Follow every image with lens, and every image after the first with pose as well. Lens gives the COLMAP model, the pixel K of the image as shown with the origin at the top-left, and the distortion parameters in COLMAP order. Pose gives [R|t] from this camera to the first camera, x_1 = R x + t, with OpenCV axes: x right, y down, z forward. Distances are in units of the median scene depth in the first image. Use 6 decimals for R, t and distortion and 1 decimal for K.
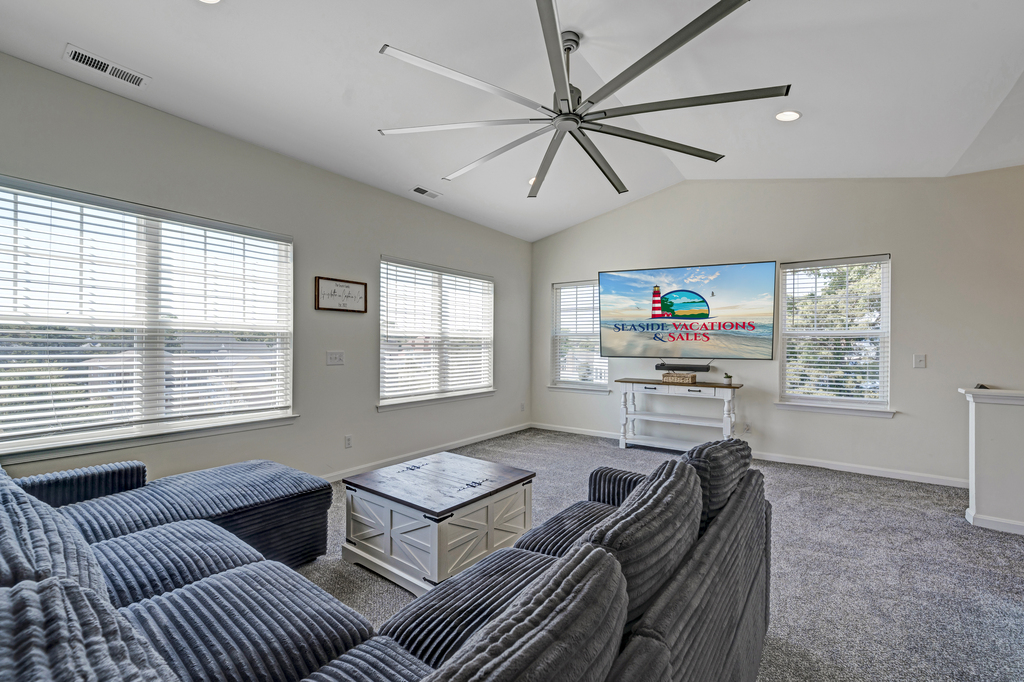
lens RADIAL K [[448.6, 0, 512.0], [0, 448.6, 341.0], [0, 0, 1]] dist [-0.001521, -0.000042]
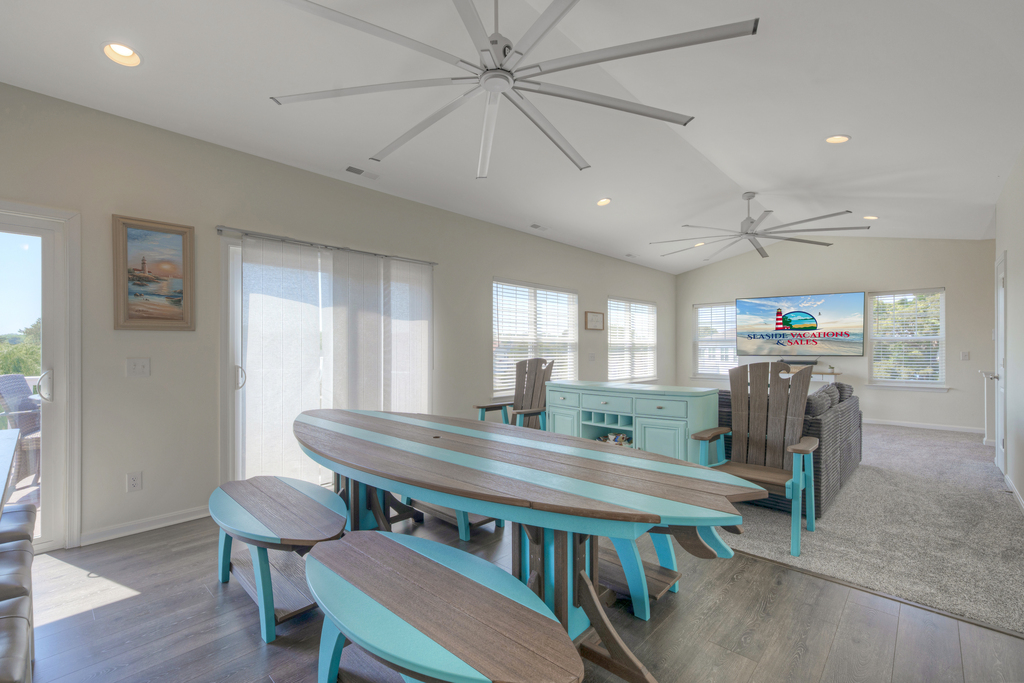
lens RADIAL K [[448.7, 0, 510.0], [0, 448.7, 349.3], [0, 0, 1]] dist [-0.001206, 0.000126]
pose [[0.990228, -0.009037, -0.139167, -0.371535], [0.009993, 0.999931, 0.006177, -0.003867], [0.139101, -0.007507, 0.990250, -0.635657]]
